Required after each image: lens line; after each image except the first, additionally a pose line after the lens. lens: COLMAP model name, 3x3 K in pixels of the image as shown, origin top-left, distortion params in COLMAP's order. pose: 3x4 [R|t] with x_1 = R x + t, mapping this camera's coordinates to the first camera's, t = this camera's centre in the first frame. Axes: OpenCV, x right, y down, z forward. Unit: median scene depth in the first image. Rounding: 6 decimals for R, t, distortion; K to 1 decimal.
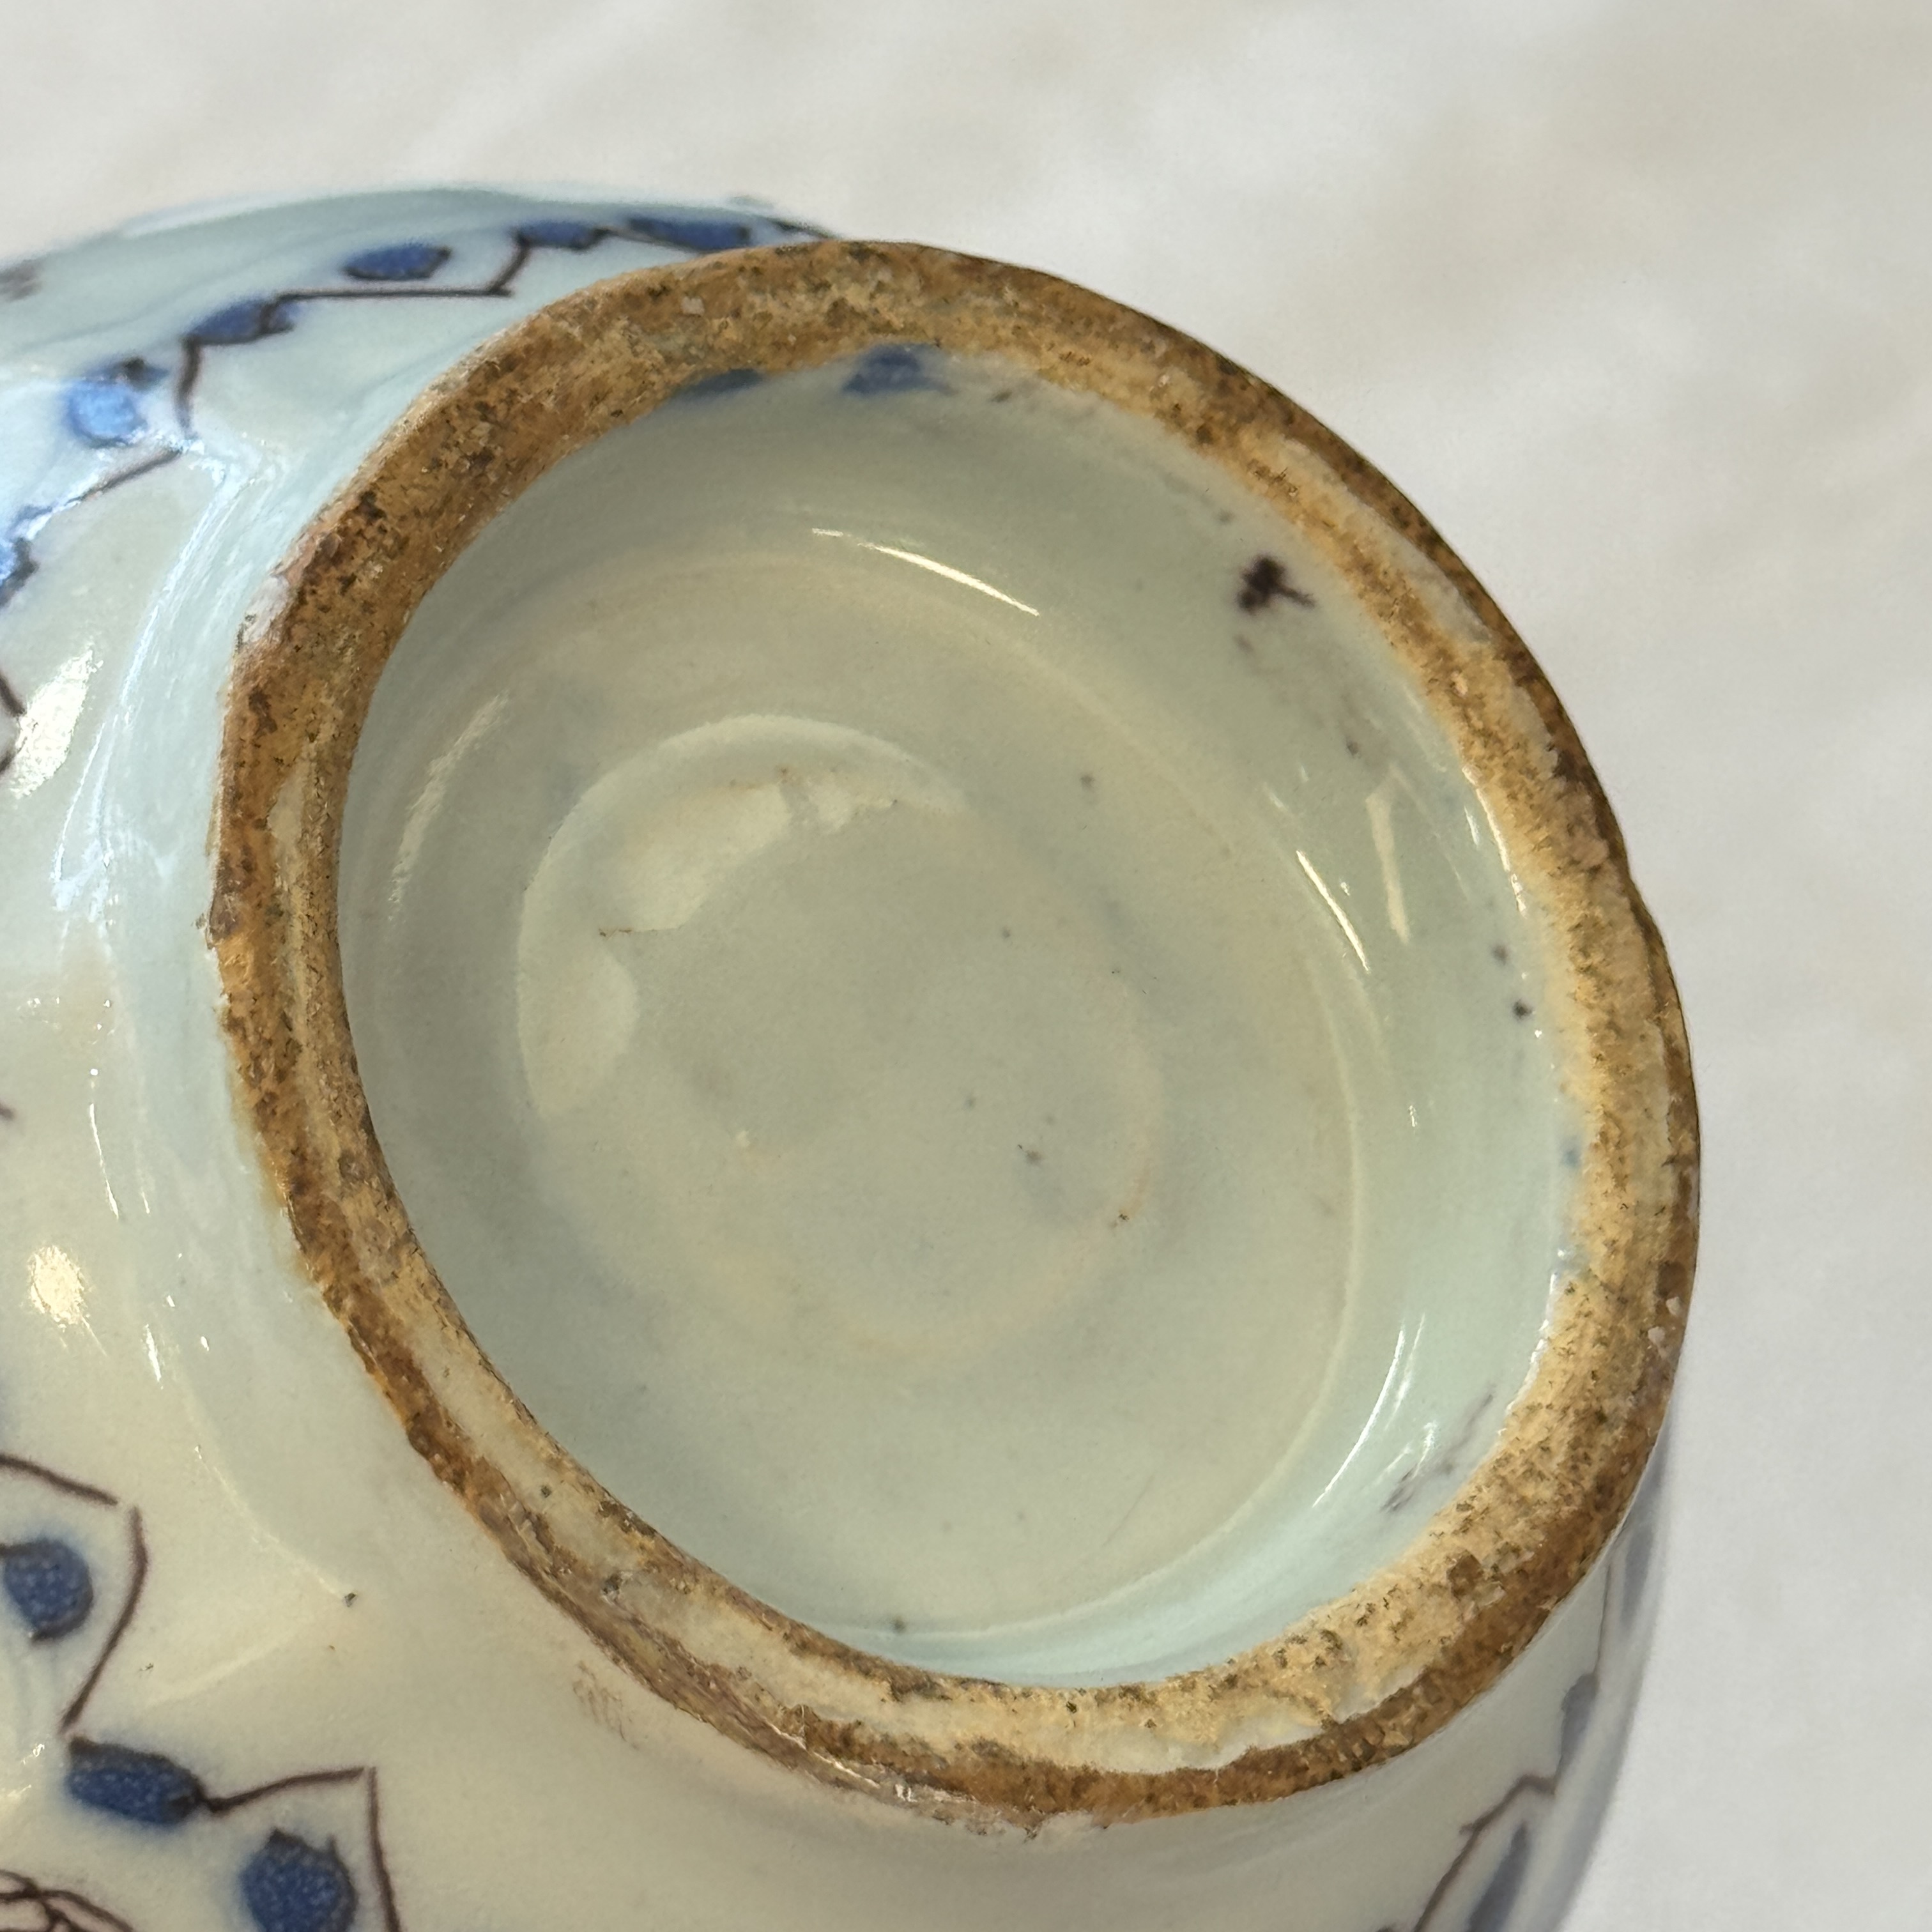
lens RADIAL K [[7572.9, 0, 992.1], [0, 7572.9, 974.7], [0, 0, 1]] dist [0.159171, -2.565779]
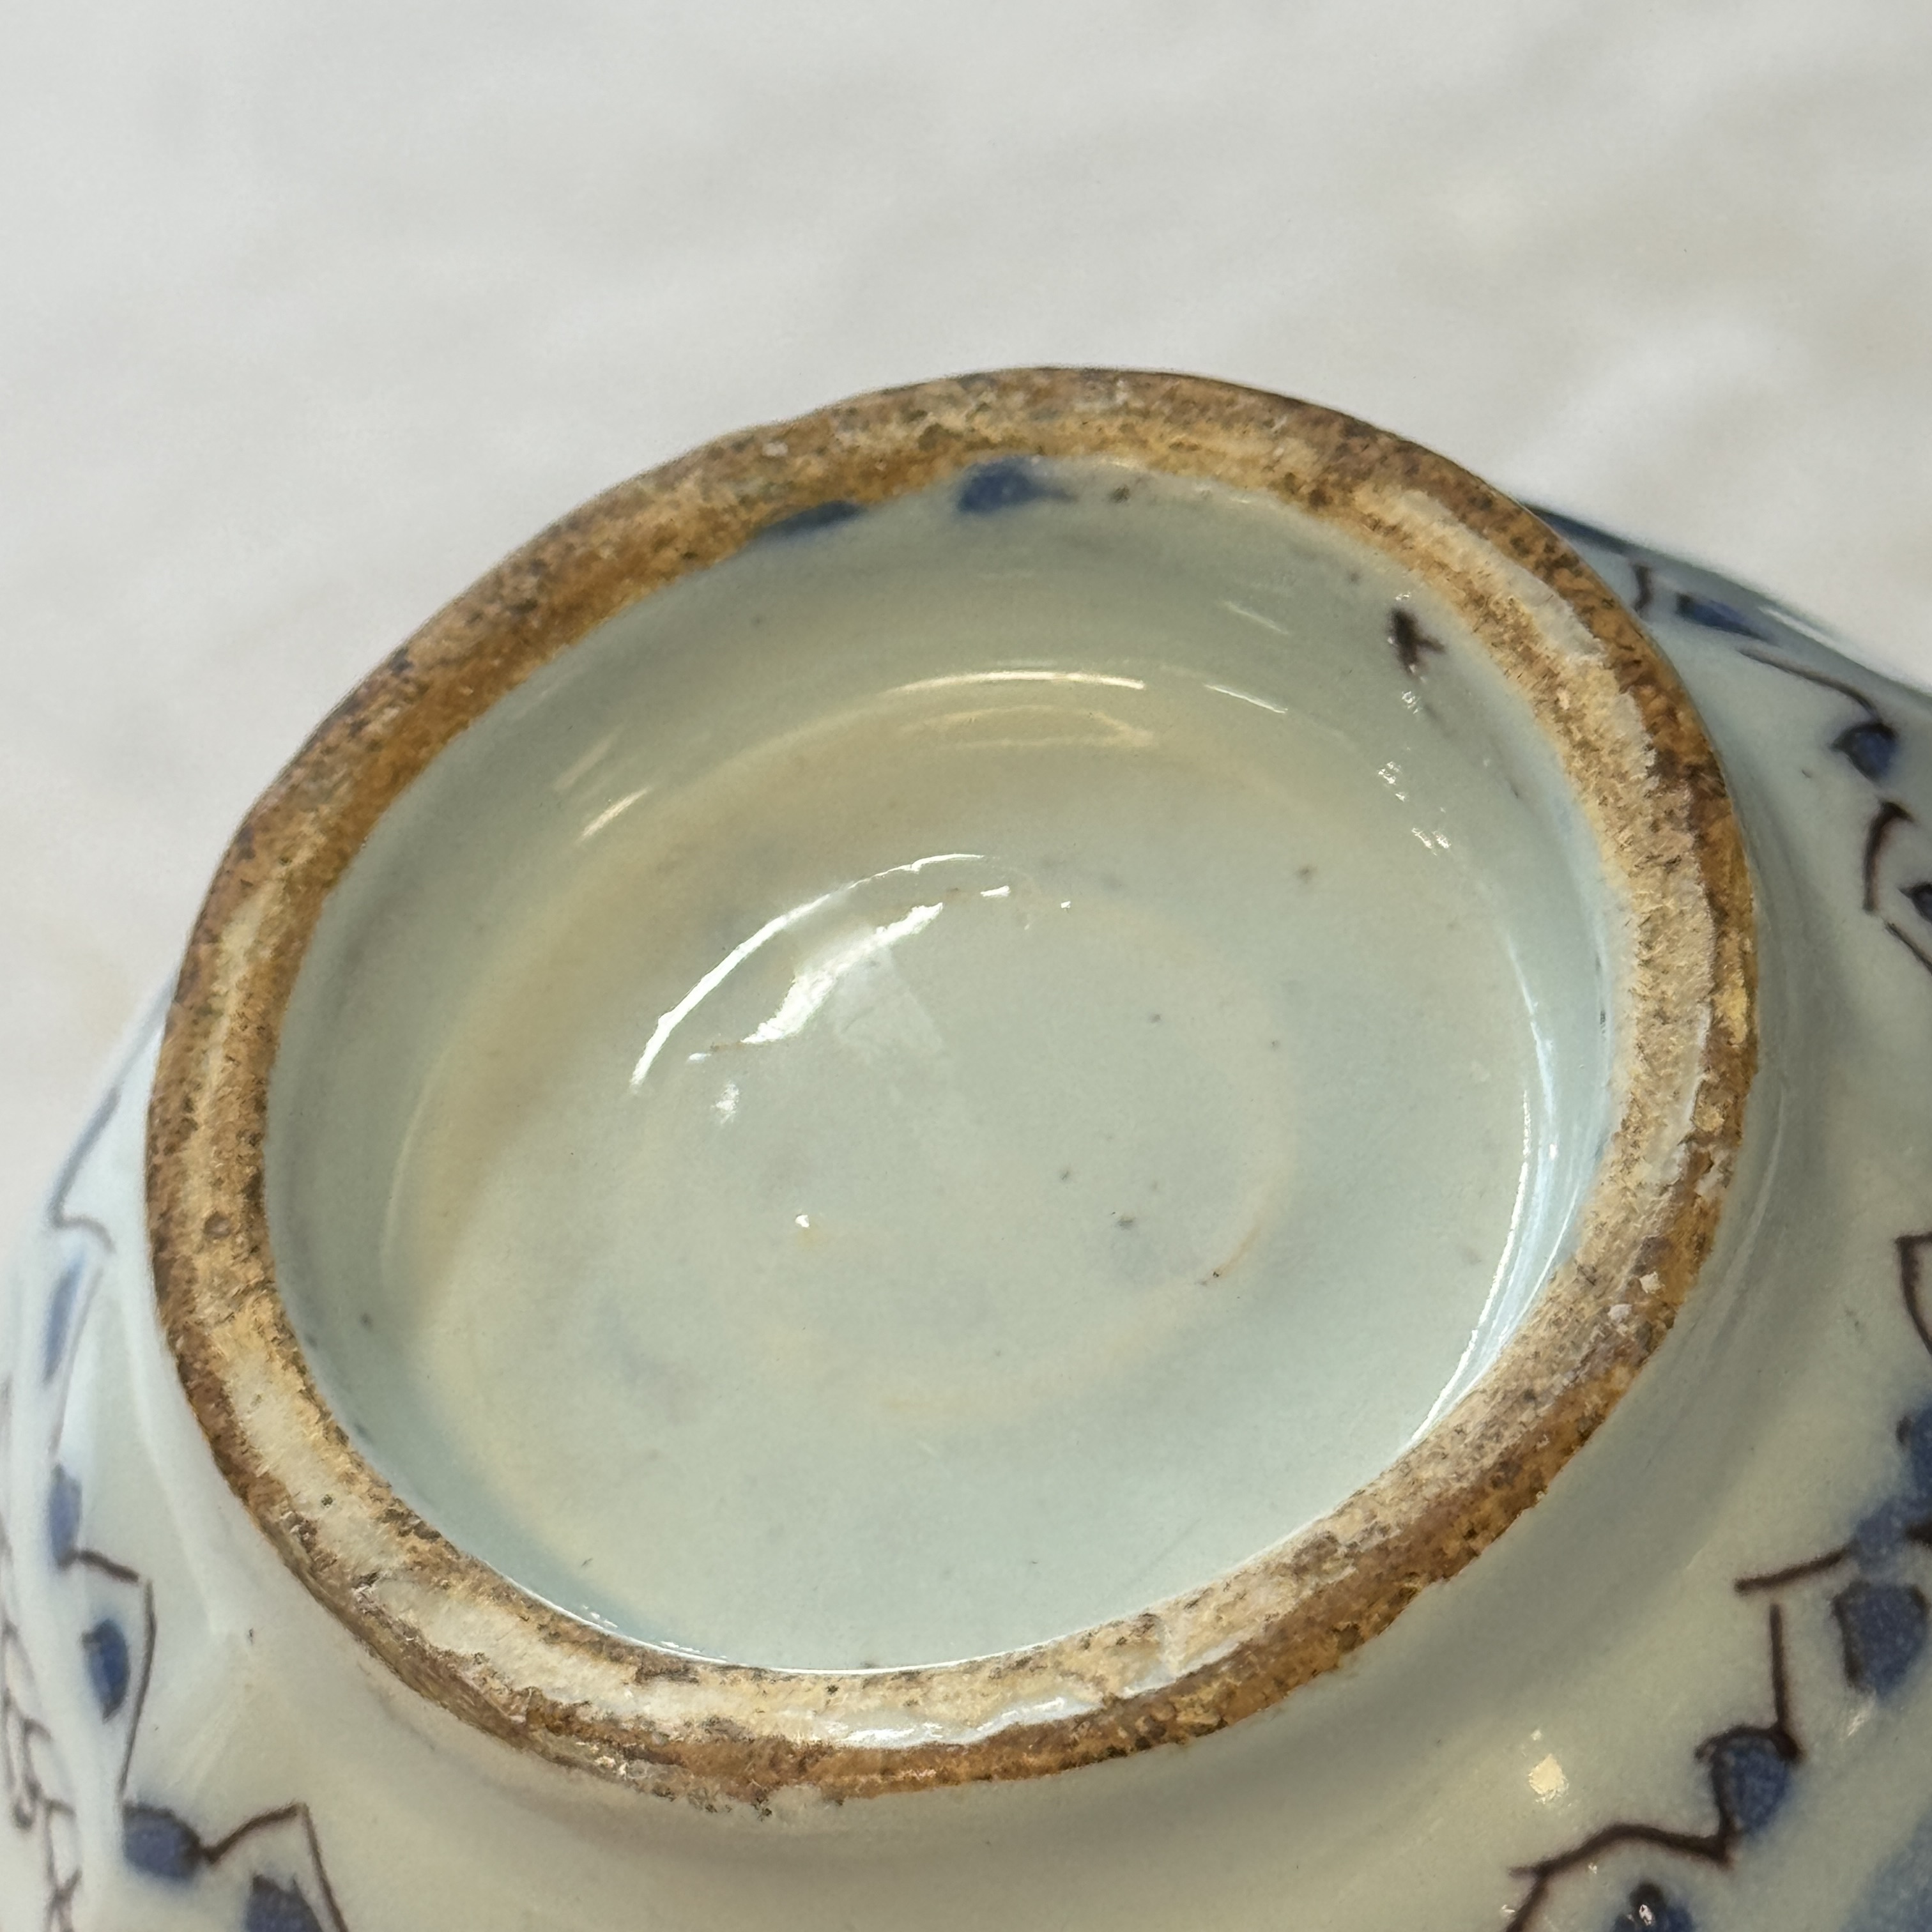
lens RADIAL K [[7572.9, 0, 992.1], [0, 7572.9, 974.7], [0, 0, 1]] dist [0.159171, -2.565779]
pose [[0.745691, -0.161689, -0.646376, 0.664004], [0.022554, 0.975678, -0.218045, 0.216727], [0.665910, 0.148016, 0.731201, 0.273088]]
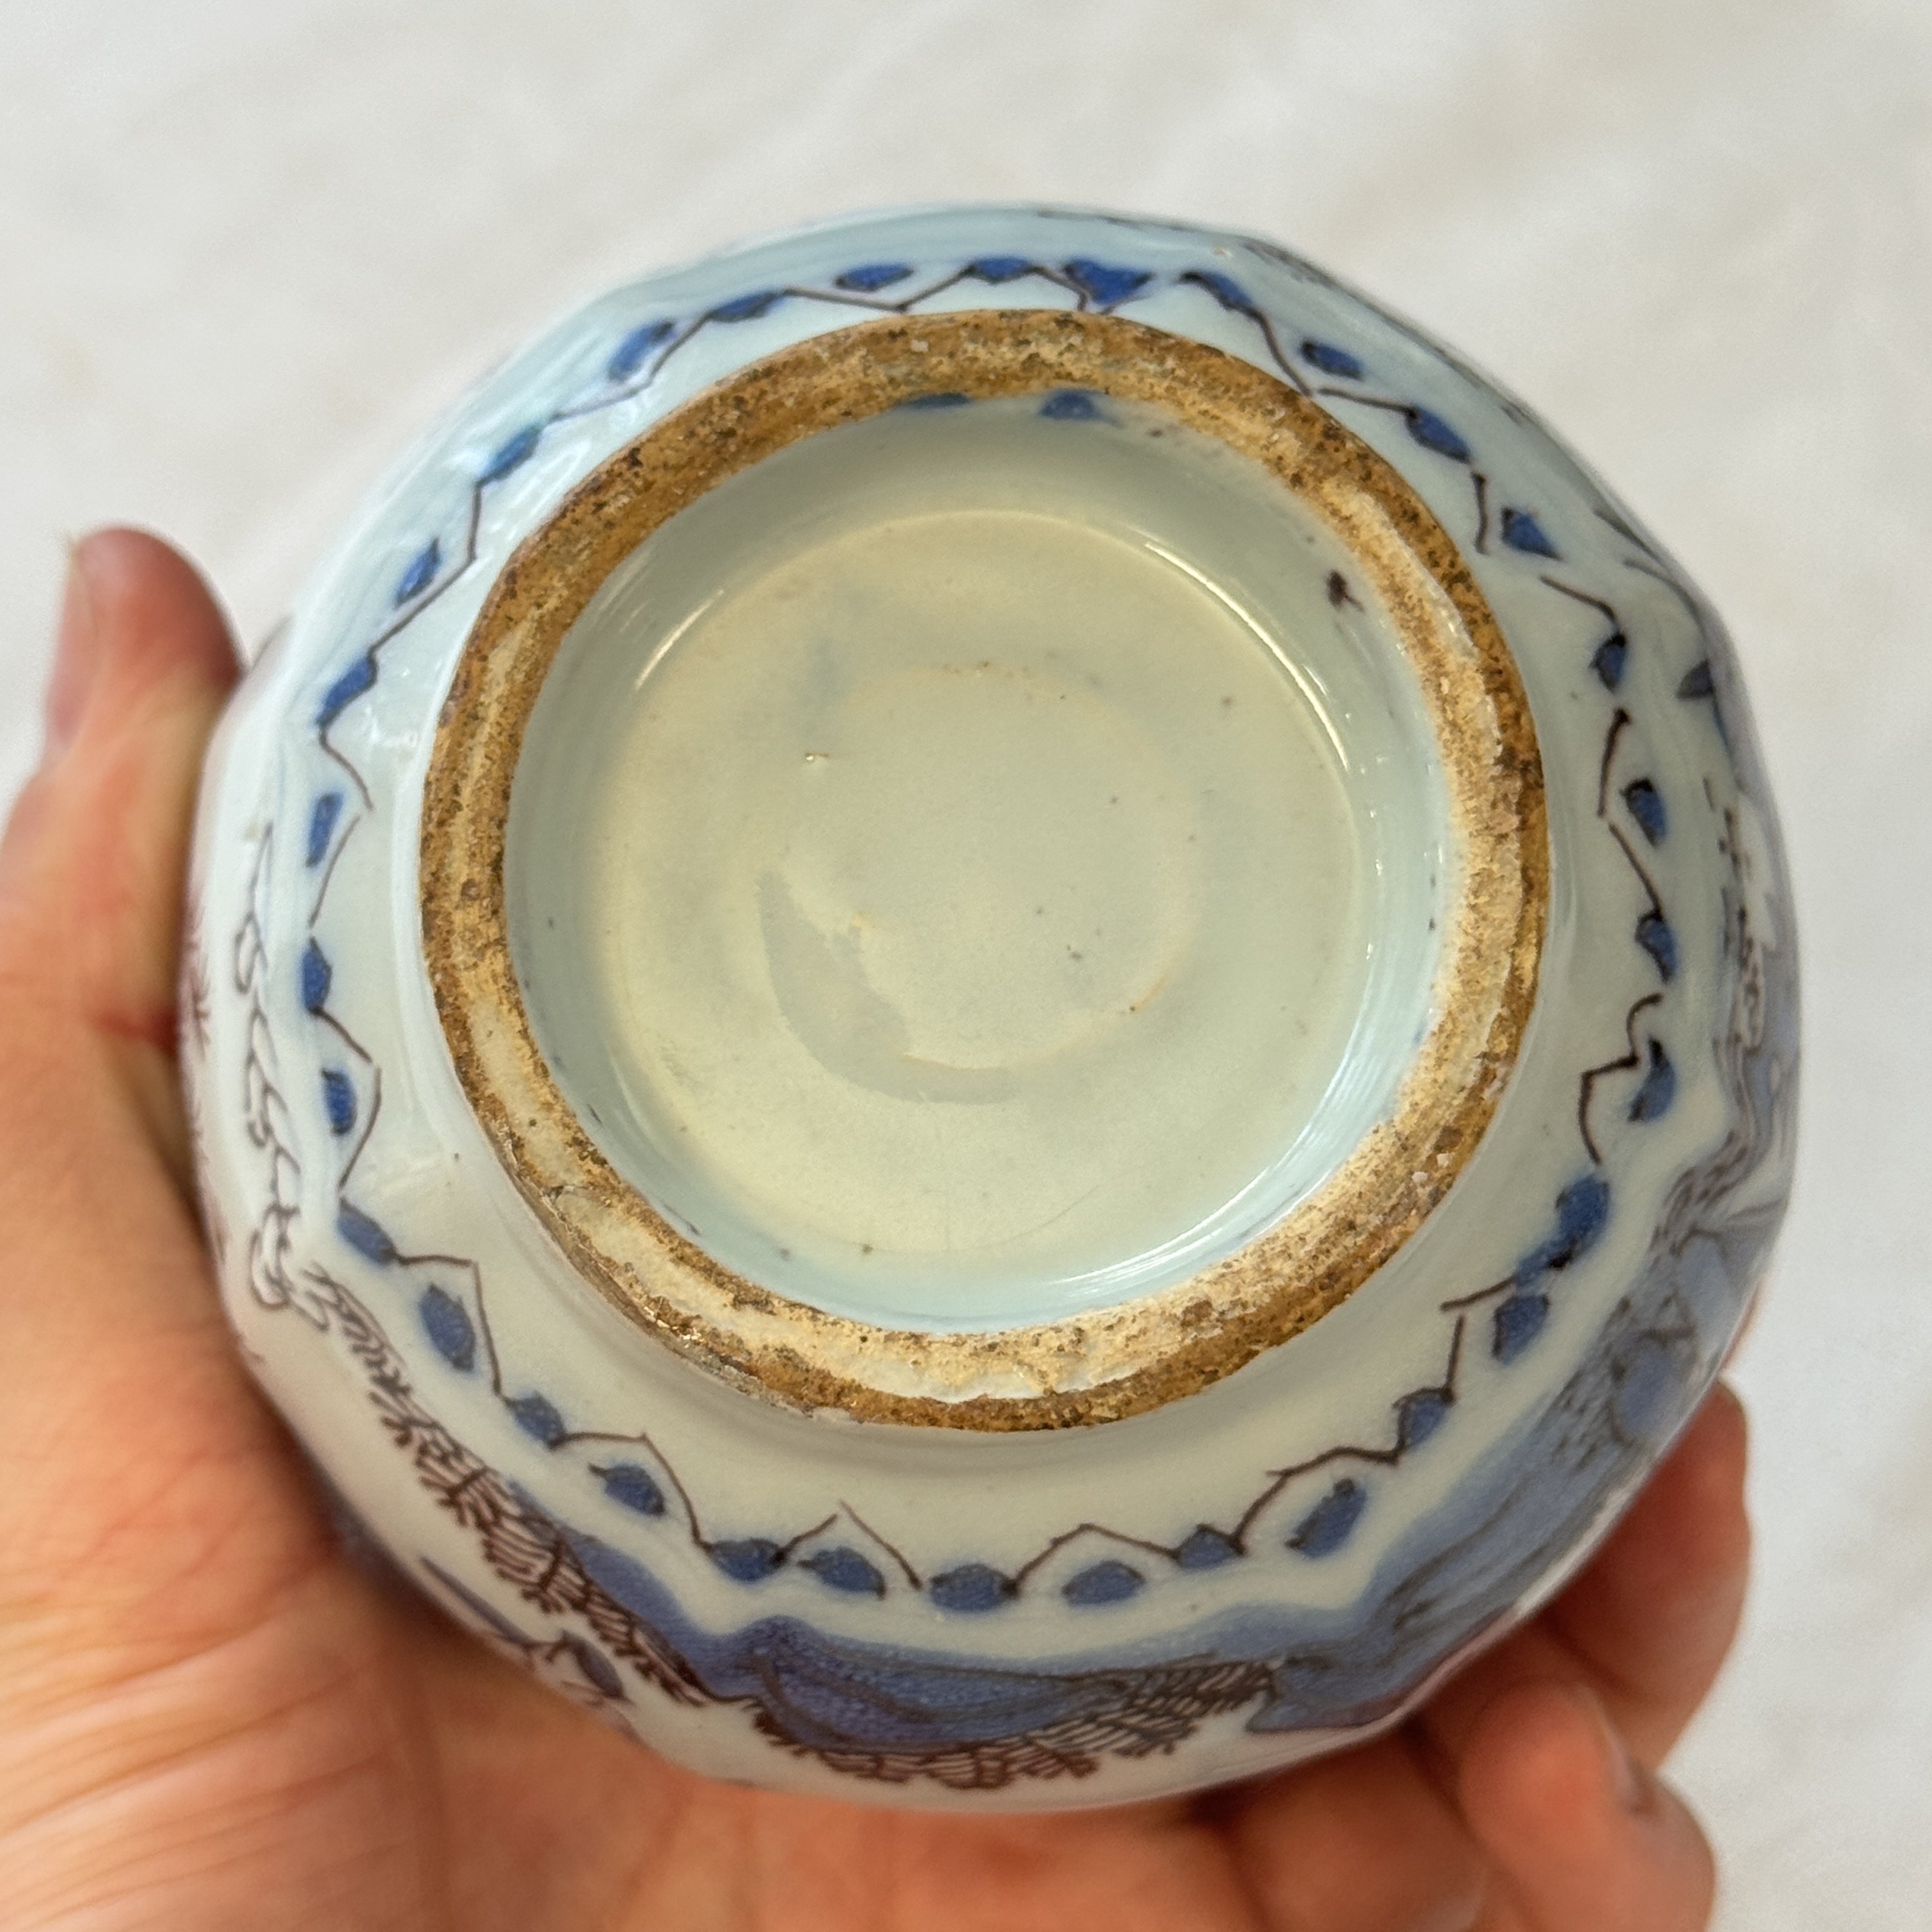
lens RADIAL K [[4643.8, 0, 966.0], [0, 4643.8, 966.0], [0, 0, 1]] dist [0.117991, 0.198952]
pose [[0.823288, 0.217293, -0.524387, 0.479189], [-0.139718, 0.972979, 0.183821, -0.142058], [0.550160, -0.078071, 0.831402, 0.252567]]
